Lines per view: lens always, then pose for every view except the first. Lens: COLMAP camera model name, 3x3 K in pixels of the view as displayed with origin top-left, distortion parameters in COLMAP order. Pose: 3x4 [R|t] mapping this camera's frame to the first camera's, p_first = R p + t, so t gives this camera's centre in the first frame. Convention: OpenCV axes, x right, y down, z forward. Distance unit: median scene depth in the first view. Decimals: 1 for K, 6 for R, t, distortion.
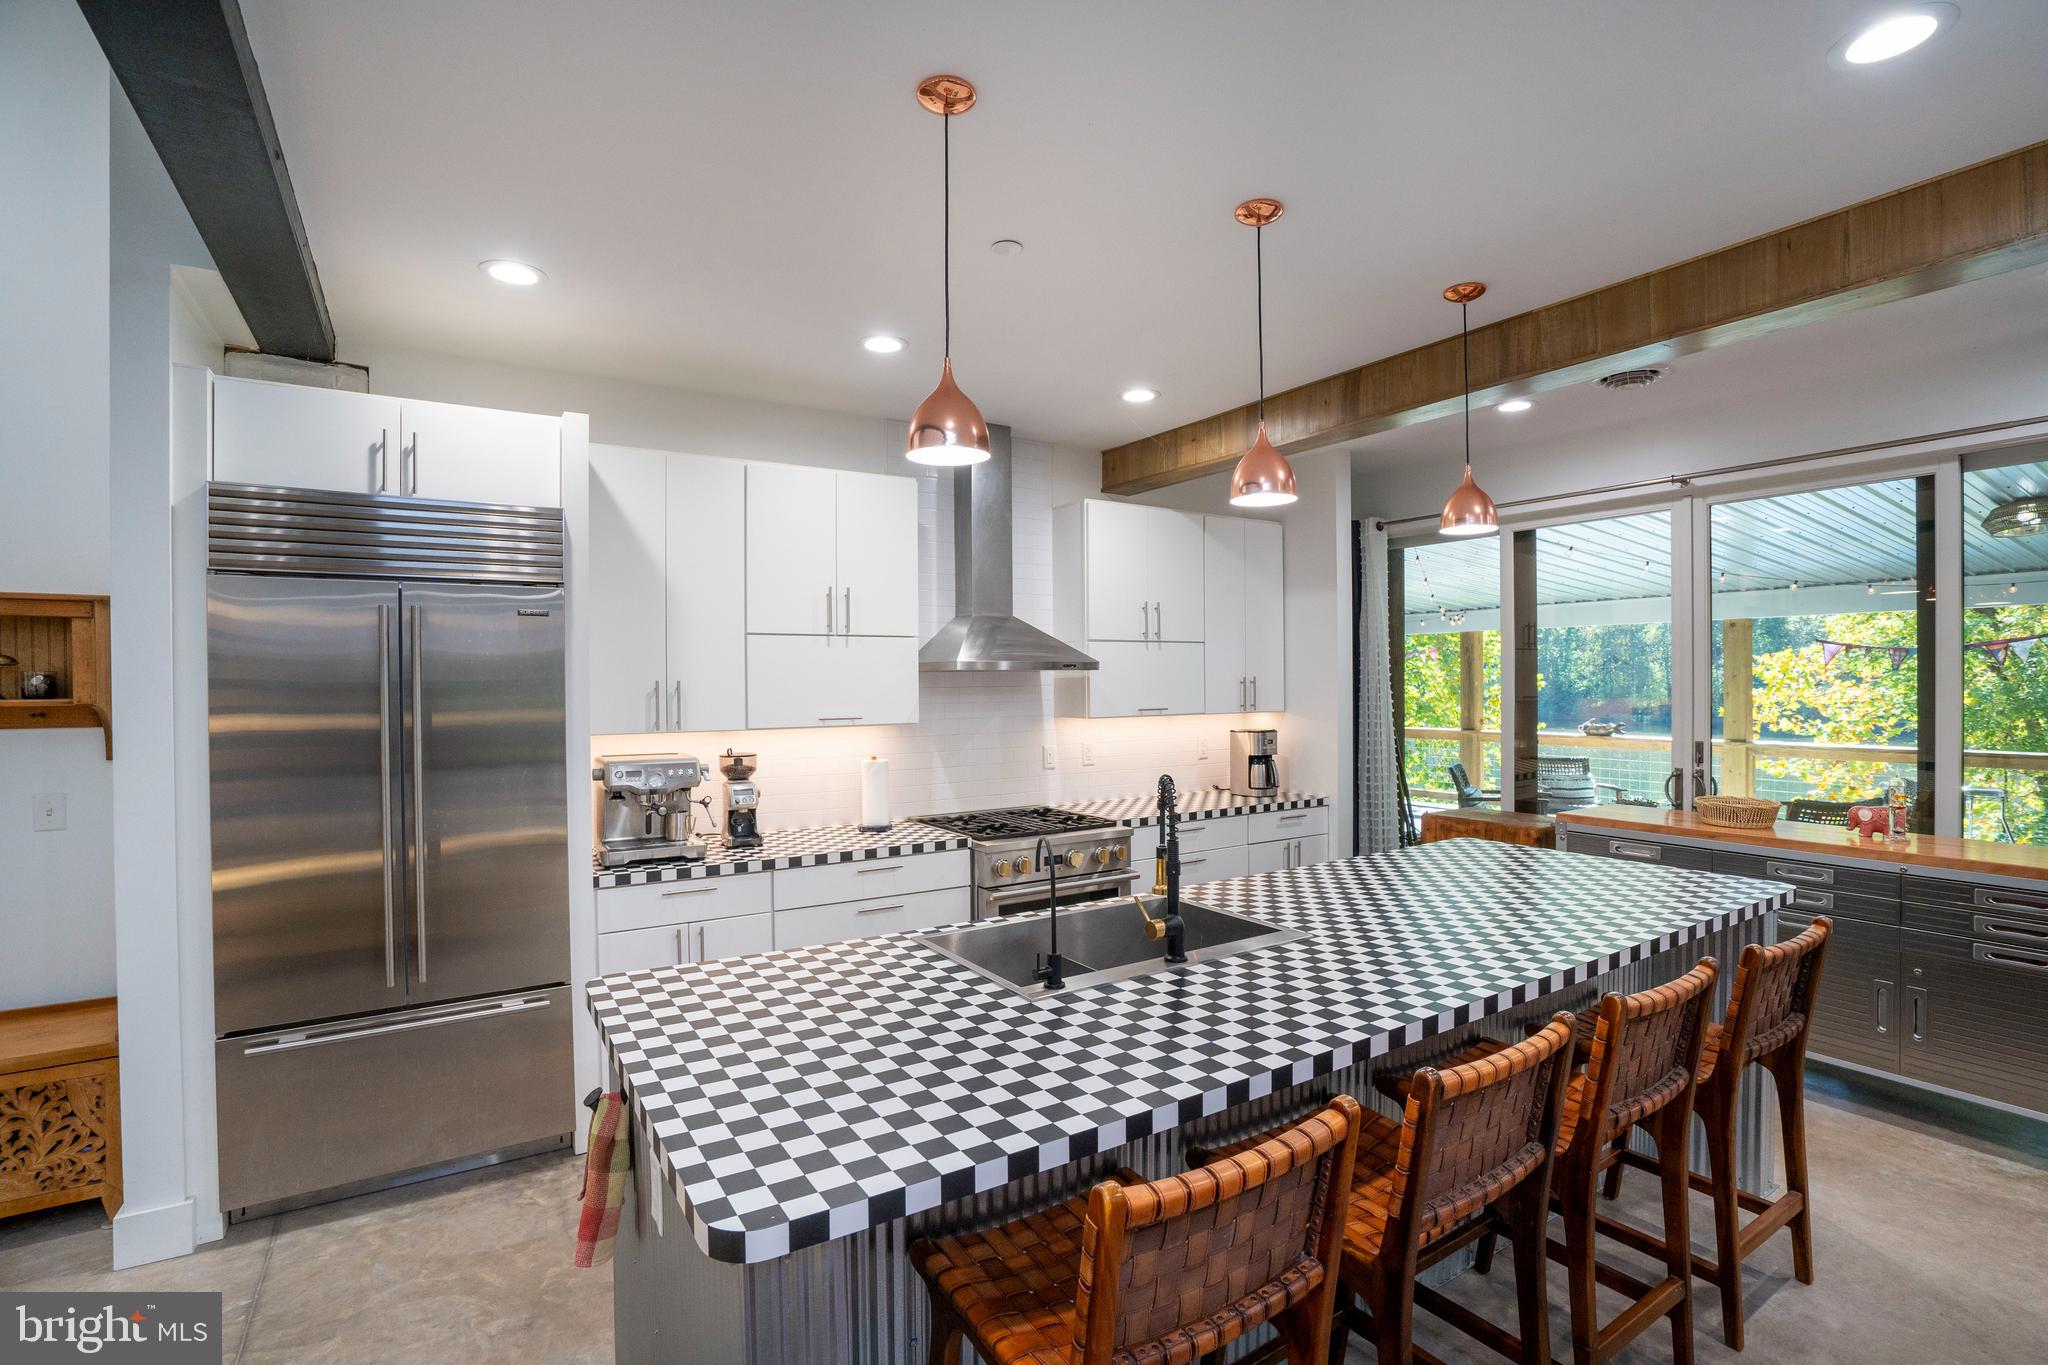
lens RADIAL K [[944.8, 0, 1024.8], [0, 944.8, 684.8], [0, 0, 1]] dist [-0.030271, 0.000505]
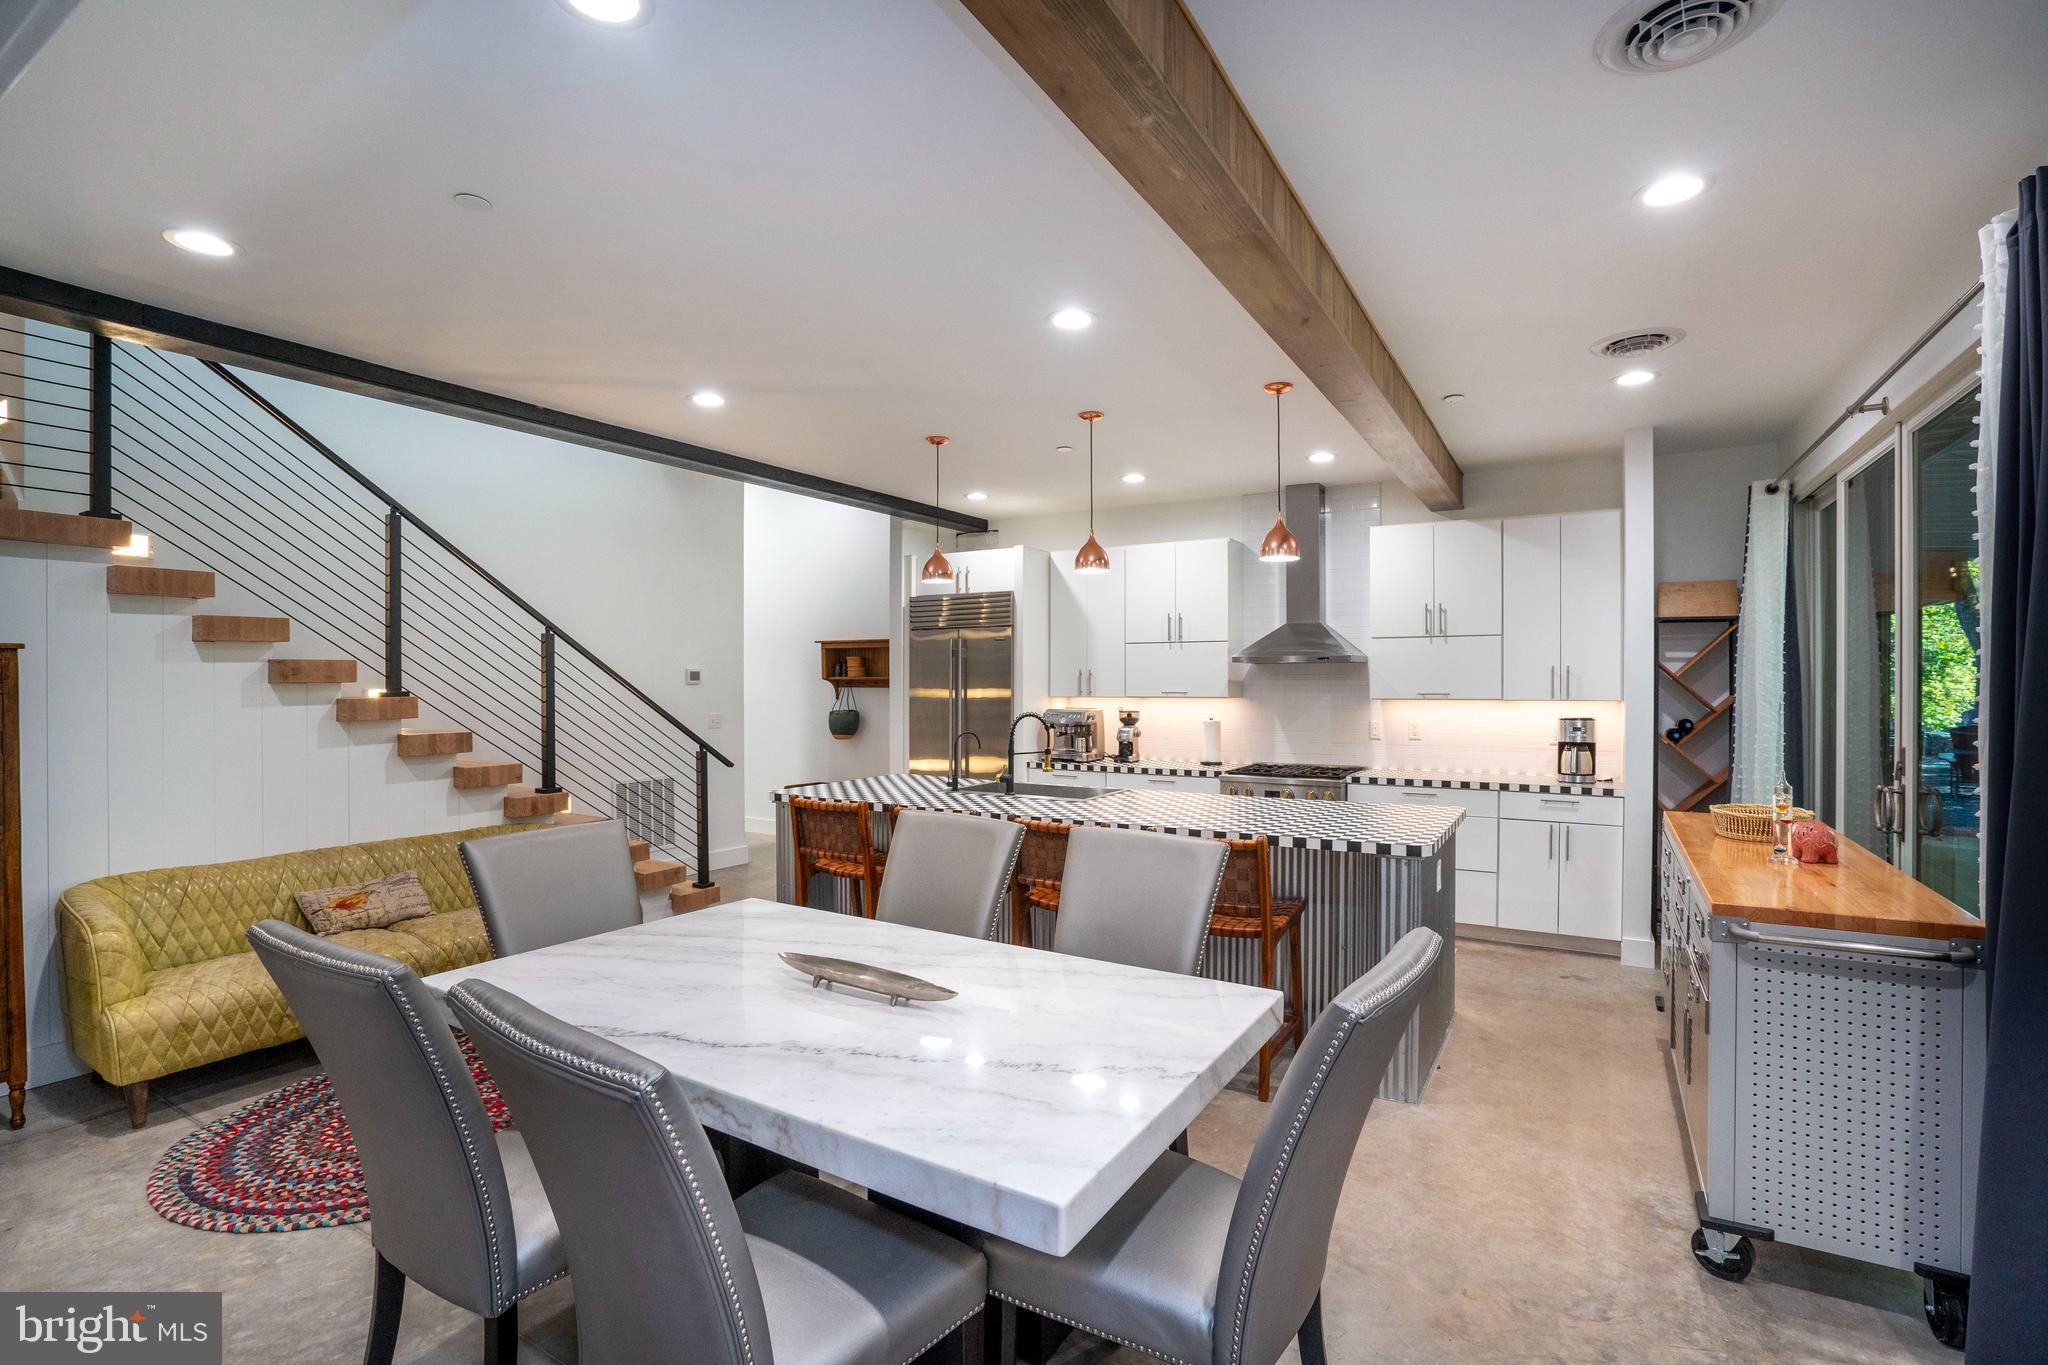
lens RADIAL K [[944.8, 0, 1029.2], [0, 944.8, 677.4], [0, 0, 1]] dist [-0.030271, 0.000505]
pose [[0.451877, 0.004768, -0.892068, 1.227815], [-0.005762, 0.999980, 0.002426, 0.007036], [0.892062, 0.004044, 0.451895, 0.019908]]
